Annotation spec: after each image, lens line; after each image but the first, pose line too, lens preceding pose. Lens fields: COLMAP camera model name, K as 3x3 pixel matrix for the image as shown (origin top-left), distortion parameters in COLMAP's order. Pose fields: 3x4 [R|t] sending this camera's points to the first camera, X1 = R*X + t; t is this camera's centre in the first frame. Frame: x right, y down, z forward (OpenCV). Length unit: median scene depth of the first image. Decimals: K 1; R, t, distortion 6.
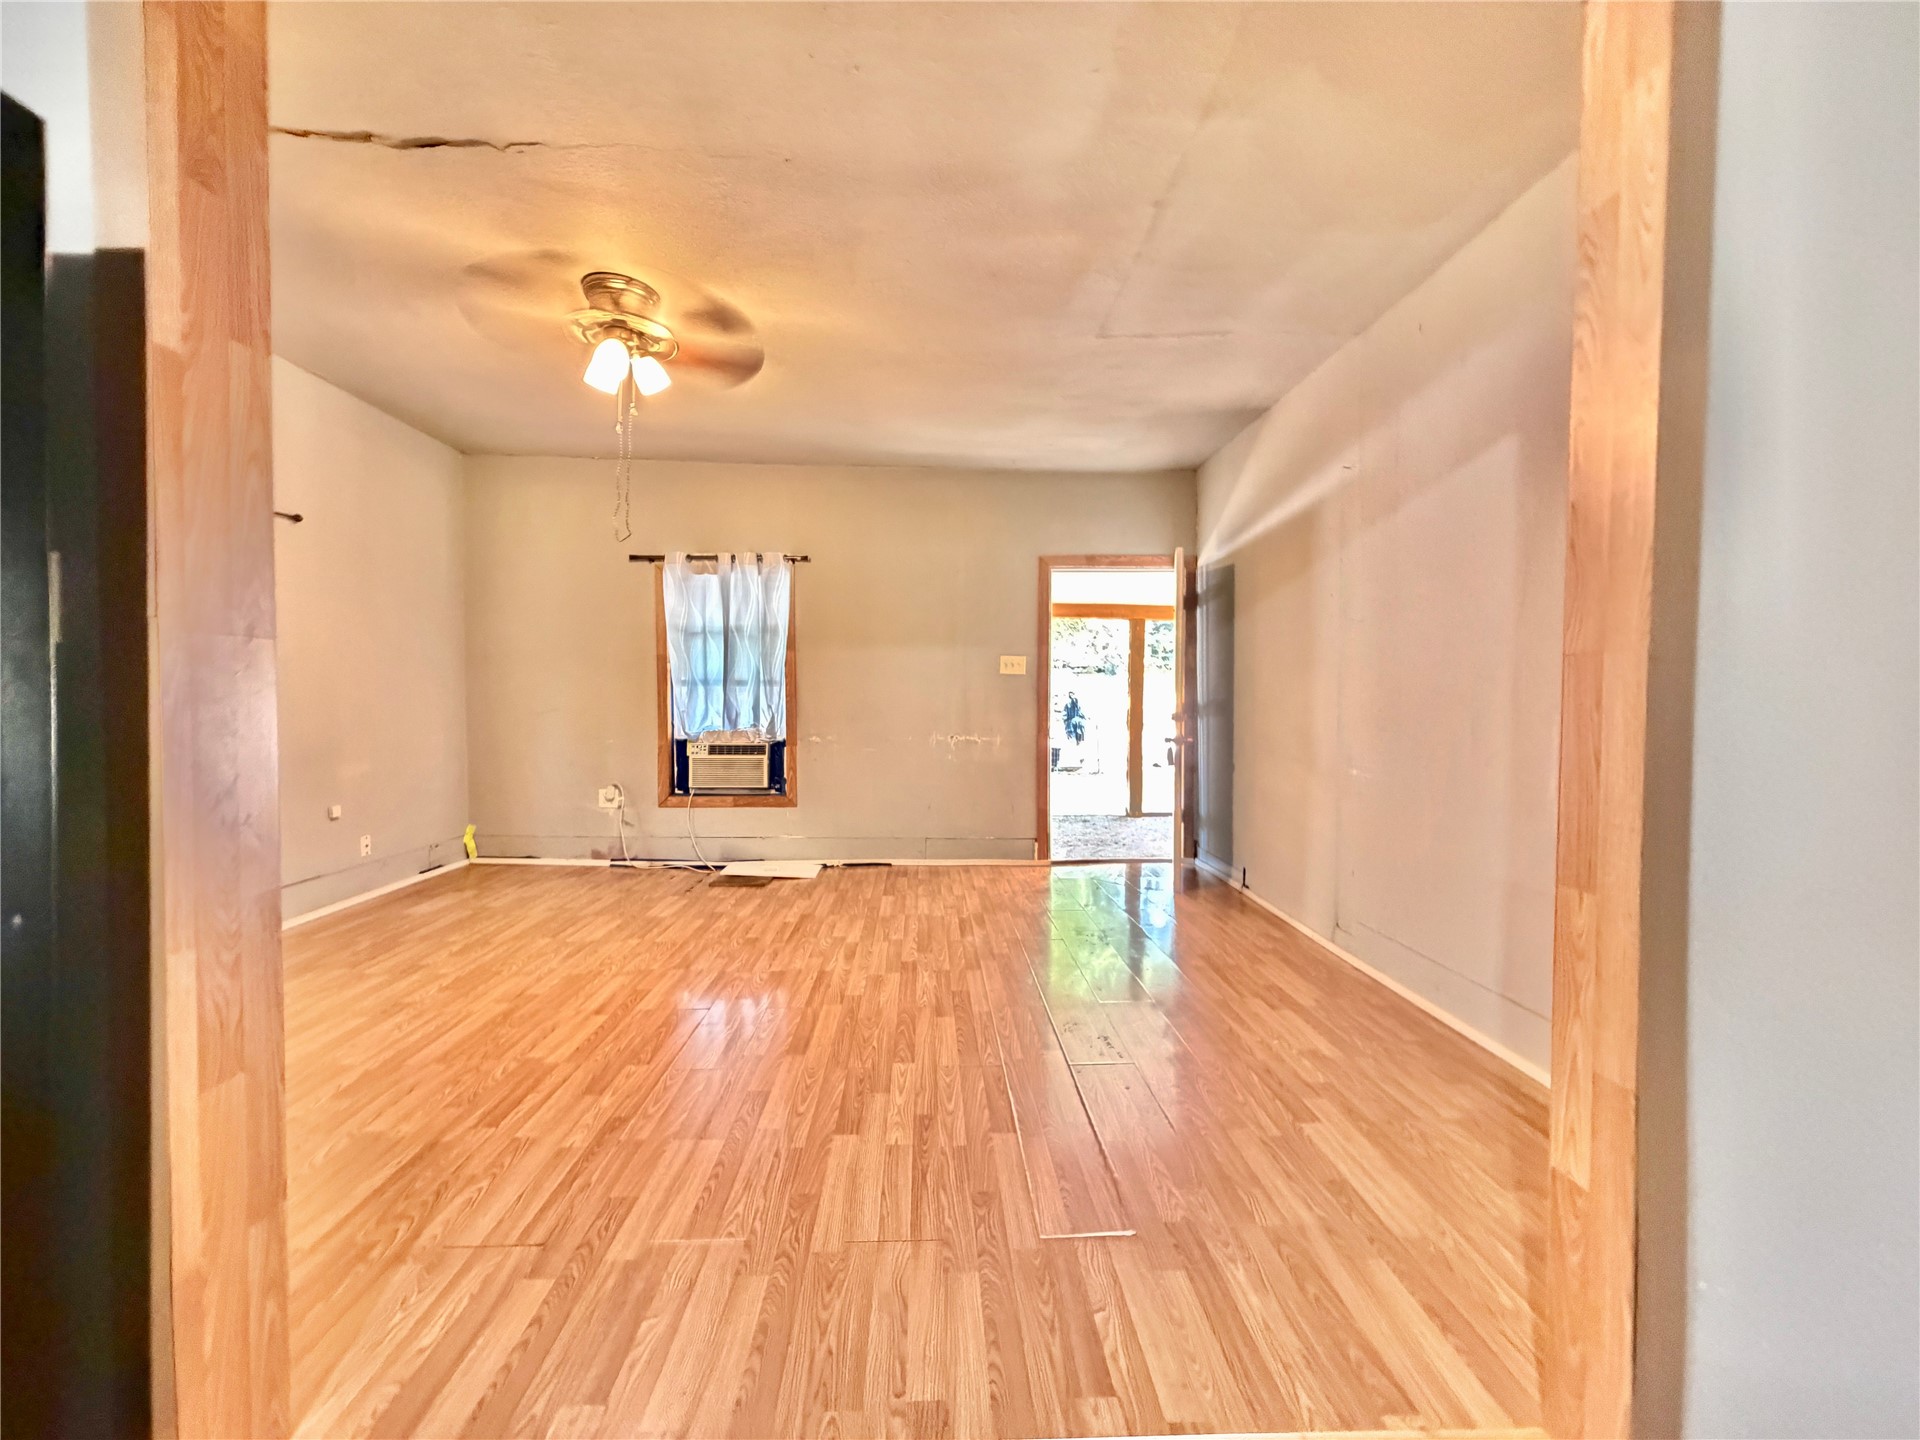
lens RADIAL K [[762.6, 0, 954.9], [0, 762.6, 716.1], [0, 0, 1]] dist [-0.001040, 0.000811]
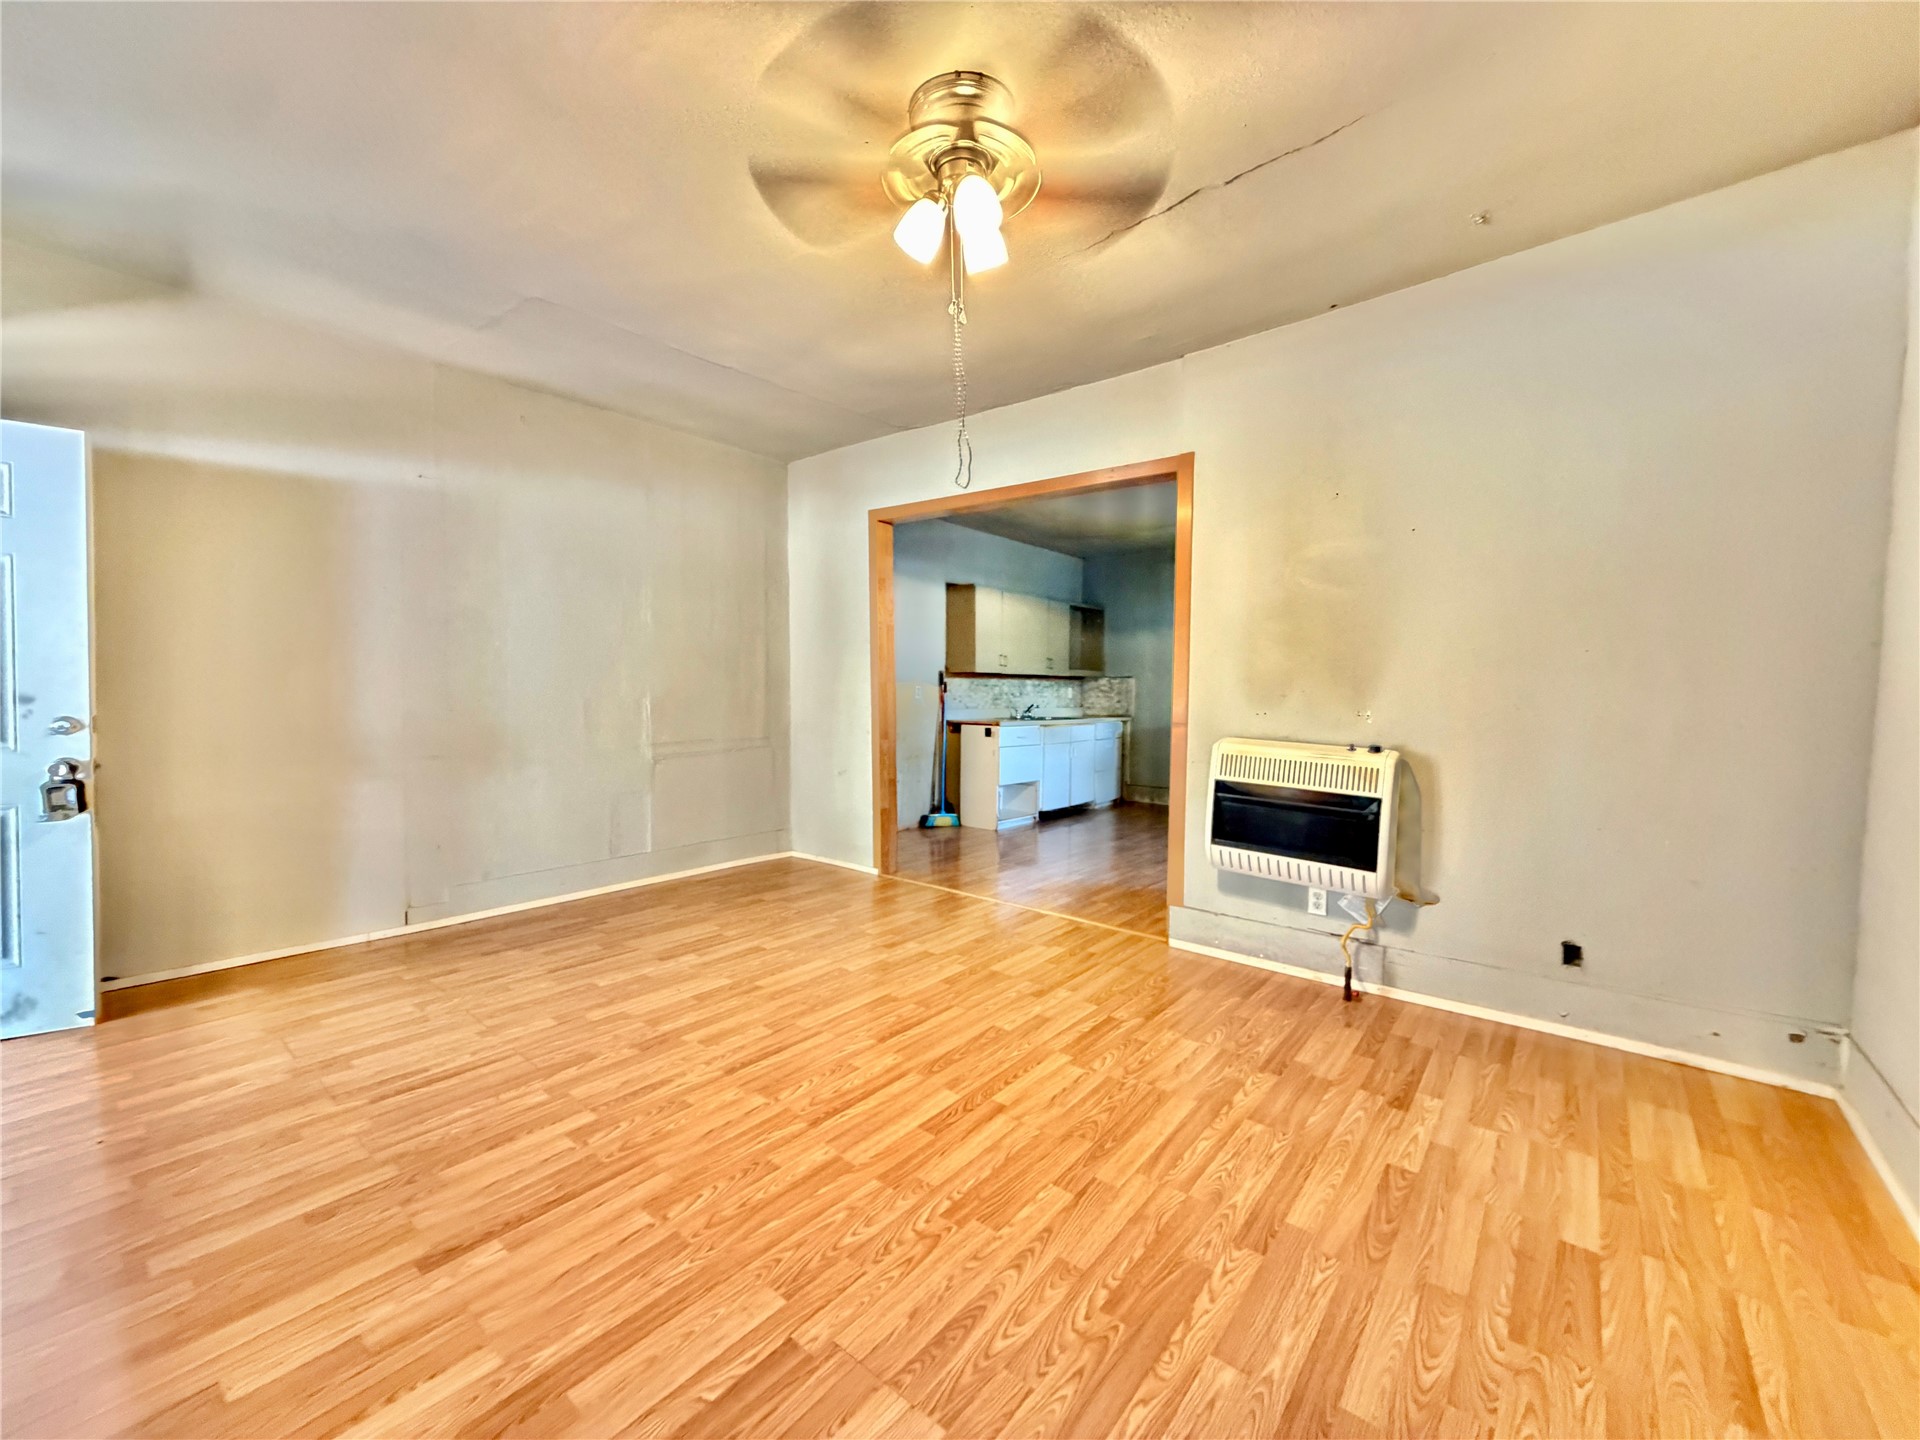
lens RADIAL K [[762.6, 0, 955.0], [0, 762.6, 731.0], [0, 0, 1]] dist [-0.001040, 0.000811]
pose [[-0.743595, -0.054751, 0.666385, -0.642345], [-0.000050, 0.996646, 0.081830, -0.046068], [-0.668631, 0.060815, -0.741104, 1.088935]]
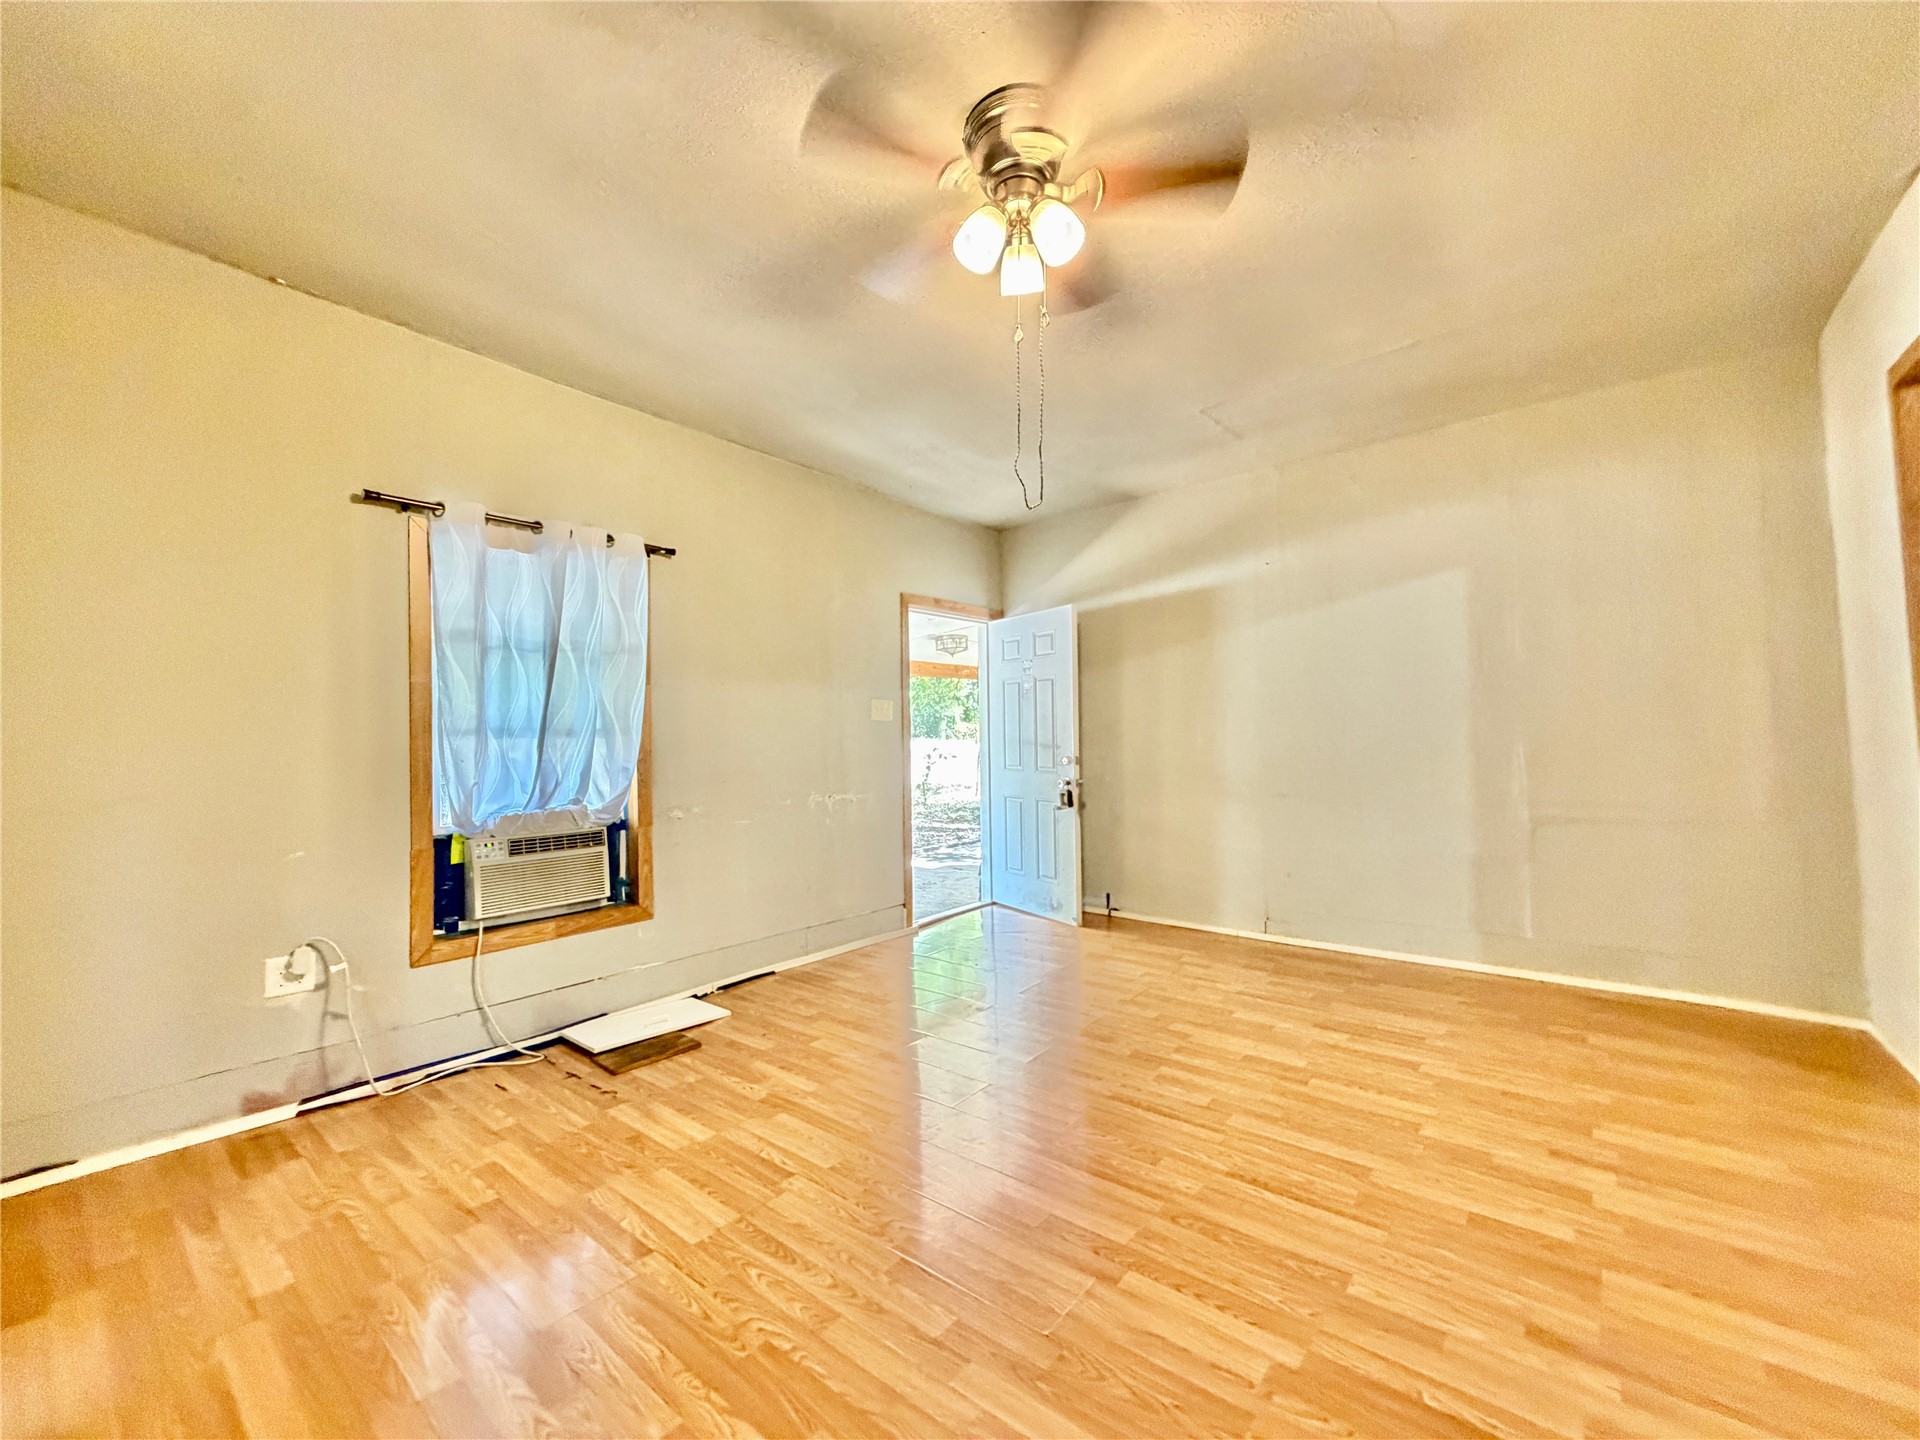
lens RADIAL K [[762.6, 0, 955.3], [0, 762.6, 716.0], [0, 0, 1]] dist [-0.001040, 0.000811]
pose [[0.666291, 0.008245, 0.745646, -0.682951], [0.039764, 0.998123, -0.046569, -0.020545], [-0.744630, 0.060678, 0.664713, 0.453094]]
